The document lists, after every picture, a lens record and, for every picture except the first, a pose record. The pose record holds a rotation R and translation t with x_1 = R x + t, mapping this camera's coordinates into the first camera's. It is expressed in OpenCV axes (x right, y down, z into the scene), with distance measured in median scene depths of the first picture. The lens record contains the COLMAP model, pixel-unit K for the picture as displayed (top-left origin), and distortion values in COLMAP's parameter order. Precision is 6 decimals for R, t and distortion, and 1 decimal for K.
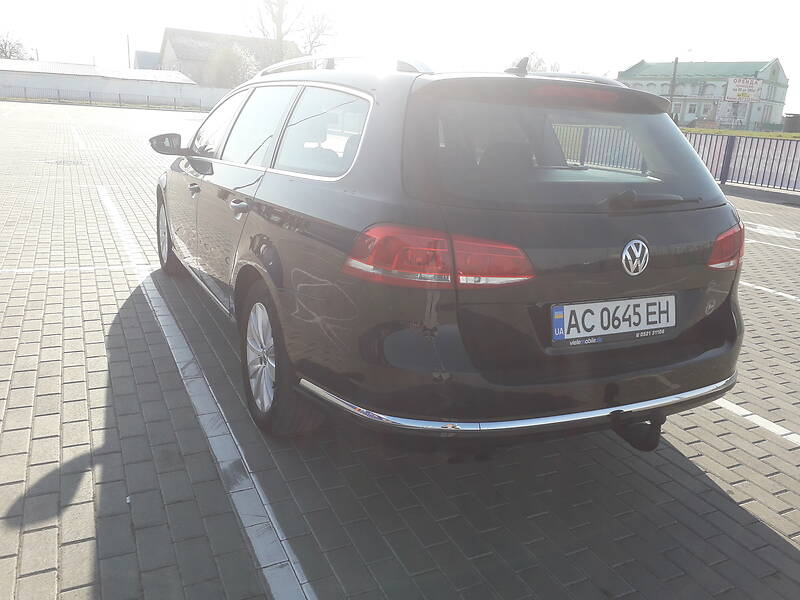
lens RADIAL K [[648.3, 0, 403.9], [0, 648.3, 298.5], [0, 0, 1]] dist [0.025920, -0.020137]
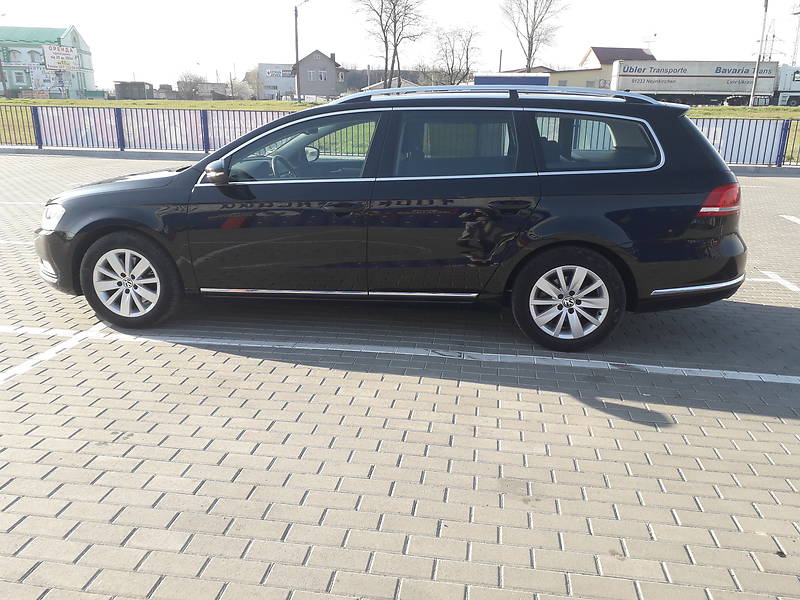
lens RADIAL K [[648.3, 0, 403.9], [0, 648.3, 298.5], [0, 0, 1]] dist [0.025920, -0.020137]
pose [[0.564671, -0.284526, 0.774720, -1.947614], [0.246654, 0.953973, 0.170579, -0.321380], [-0.787596, 0.094767, 0.608861, 0.521102]]
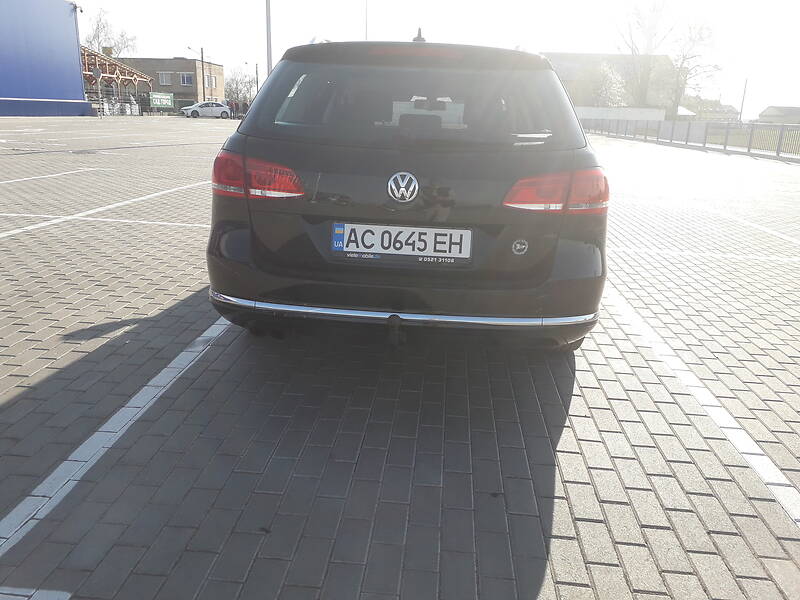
lens RADIAL K [[648.3, 0, 403.9], [0, 648.3, 298.5], [0, 0, 1]] dist [0.025920, -0.020137]
pose [[0.857614, 0.113889, -0.501525, 0.920609], [-0.128004, 0.991753, 0.006323, 0.122402], [0.498109, 0.058774, 0.865120, -0.001769]]
